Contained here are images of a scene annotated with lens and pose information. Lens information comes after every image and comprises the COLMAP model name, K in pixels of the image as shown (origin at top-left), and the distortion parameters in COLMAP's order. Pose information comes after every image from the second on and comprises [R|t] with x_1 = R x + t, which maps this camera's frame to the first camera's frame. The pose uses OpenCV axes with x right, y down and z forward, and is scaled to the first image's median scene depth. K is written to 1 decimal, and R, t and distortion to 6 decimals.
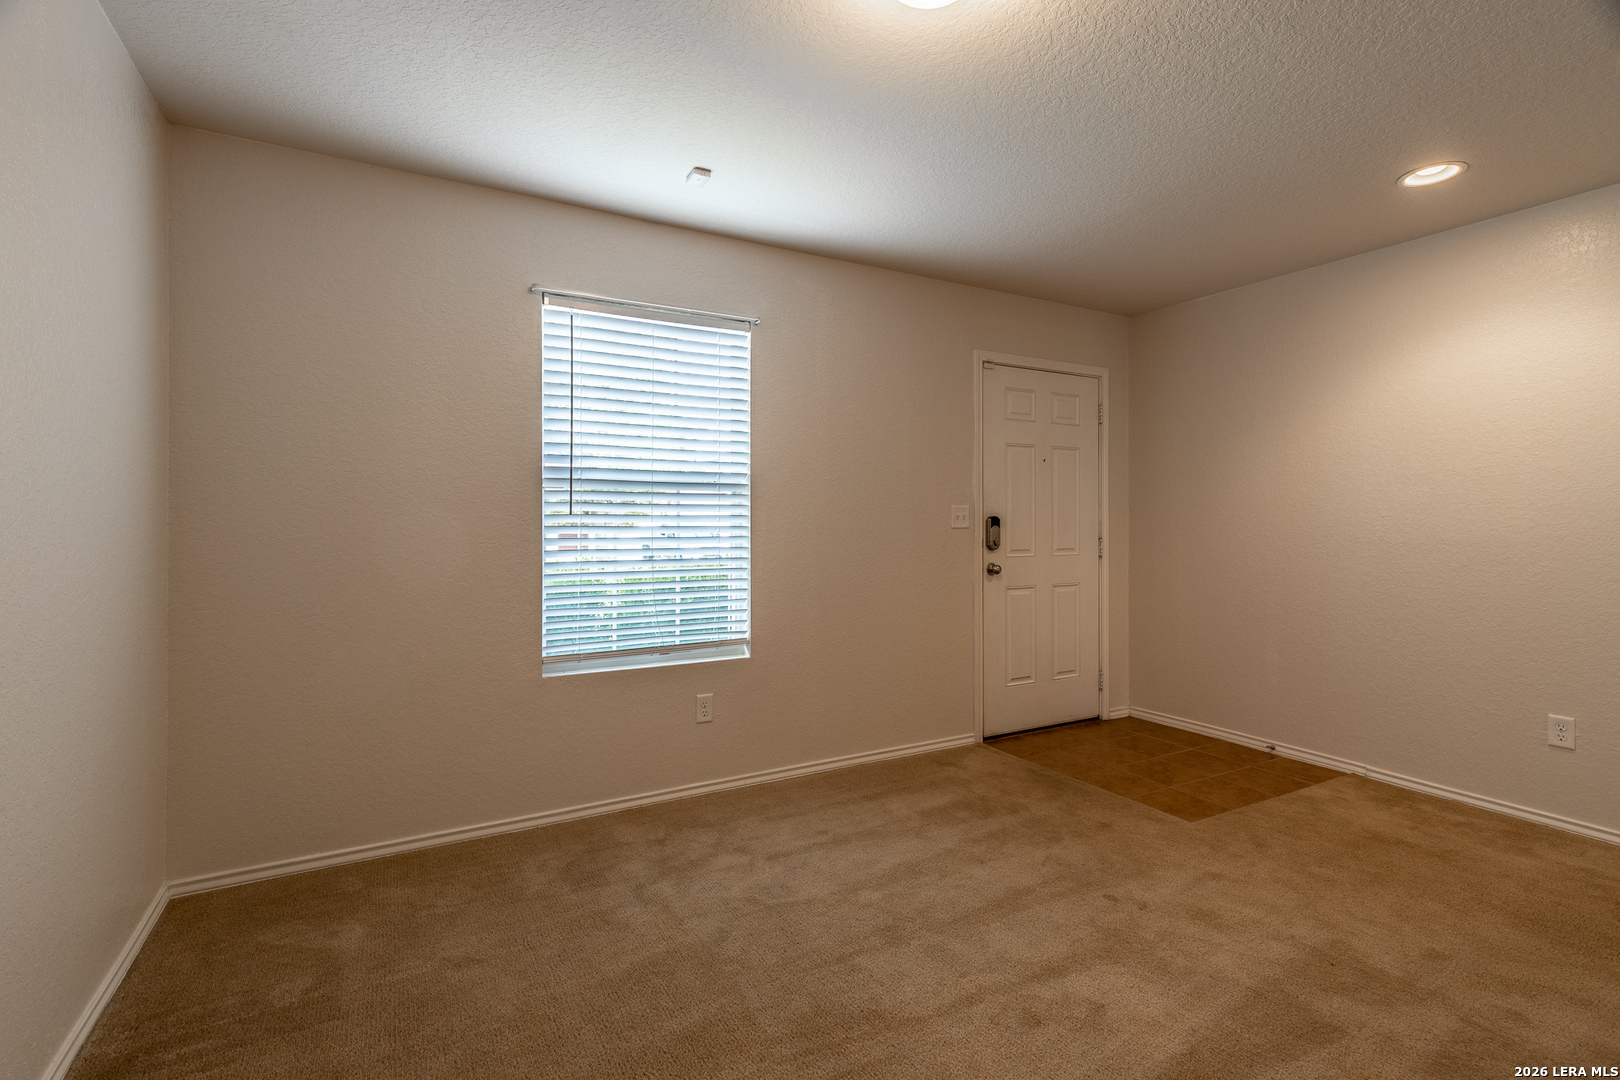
lens RADIAL K [[746.8, 0, 830.0], [0, 746.8, 542.6], [0, 0, 1]] dist [0.001328, -0.000283]
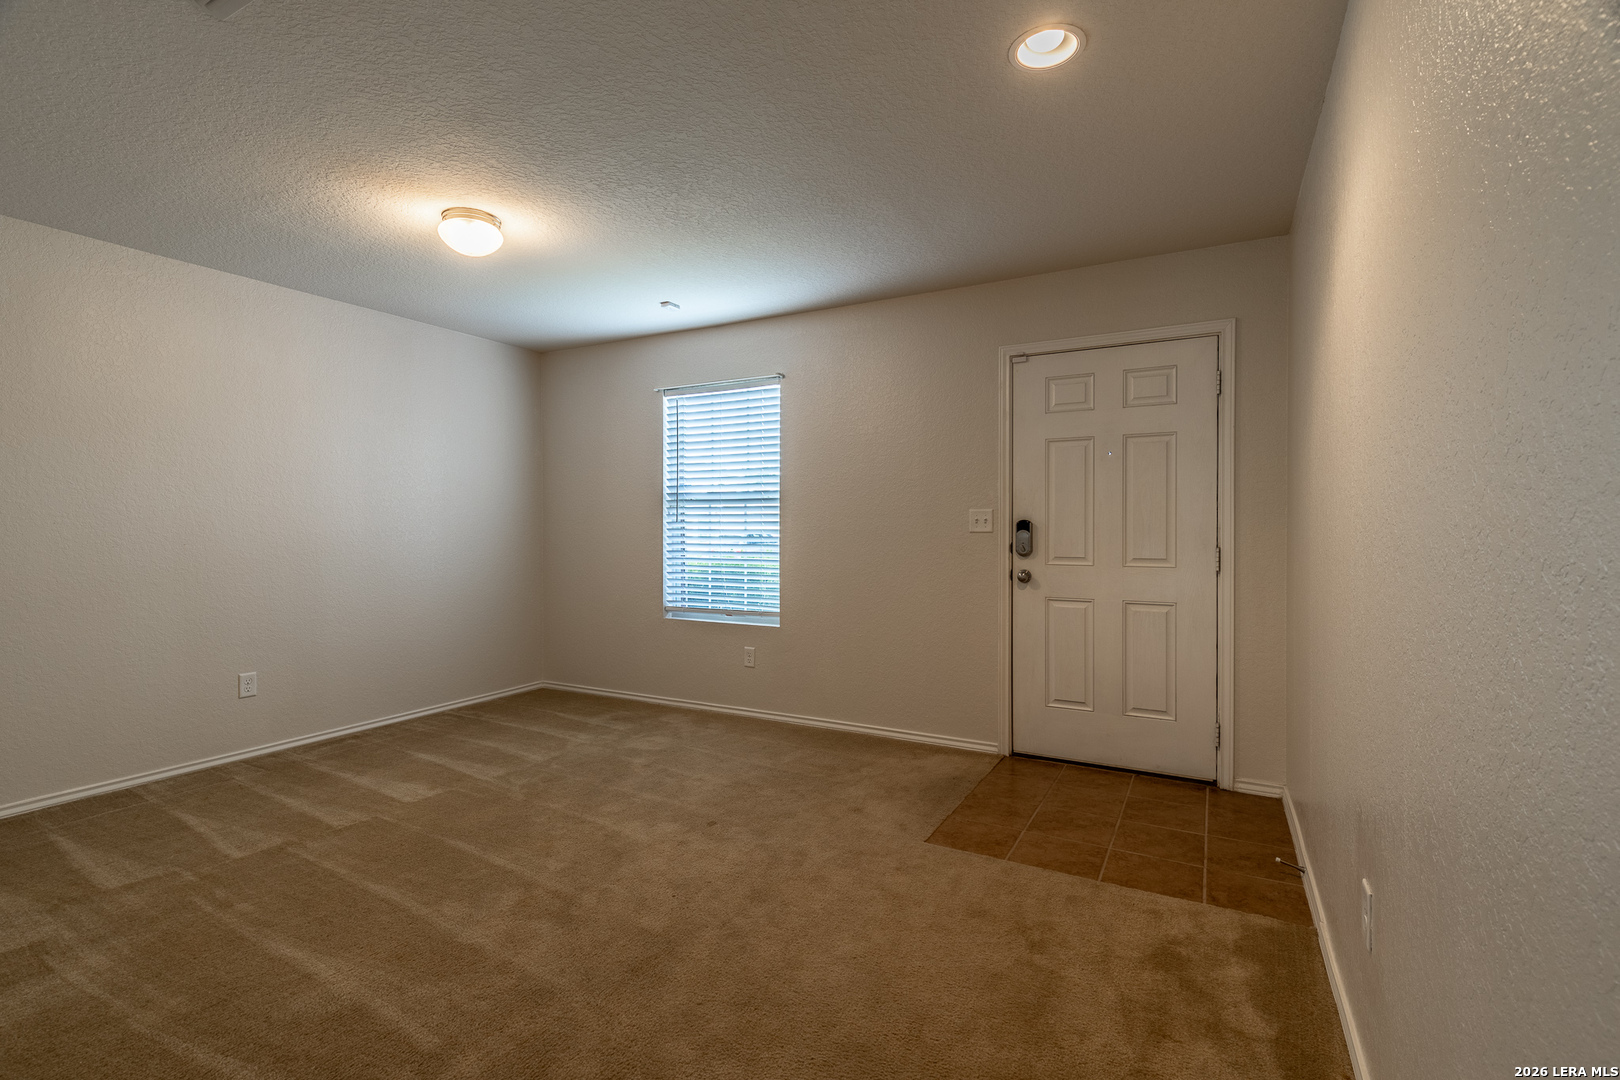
lens RADIAL K [[783.1, 0, 803.6], [0, 783.1, 554.3], [0, 0, 1]] dist [0.000578, 0.000063]
pose [[0.506691, 0.031523, -0.861551, 1.079946], [-0.021260, 0.999484, 0.024066, -0.011267], [0.861866, 0.006122, 0.507100, 0.306826]]
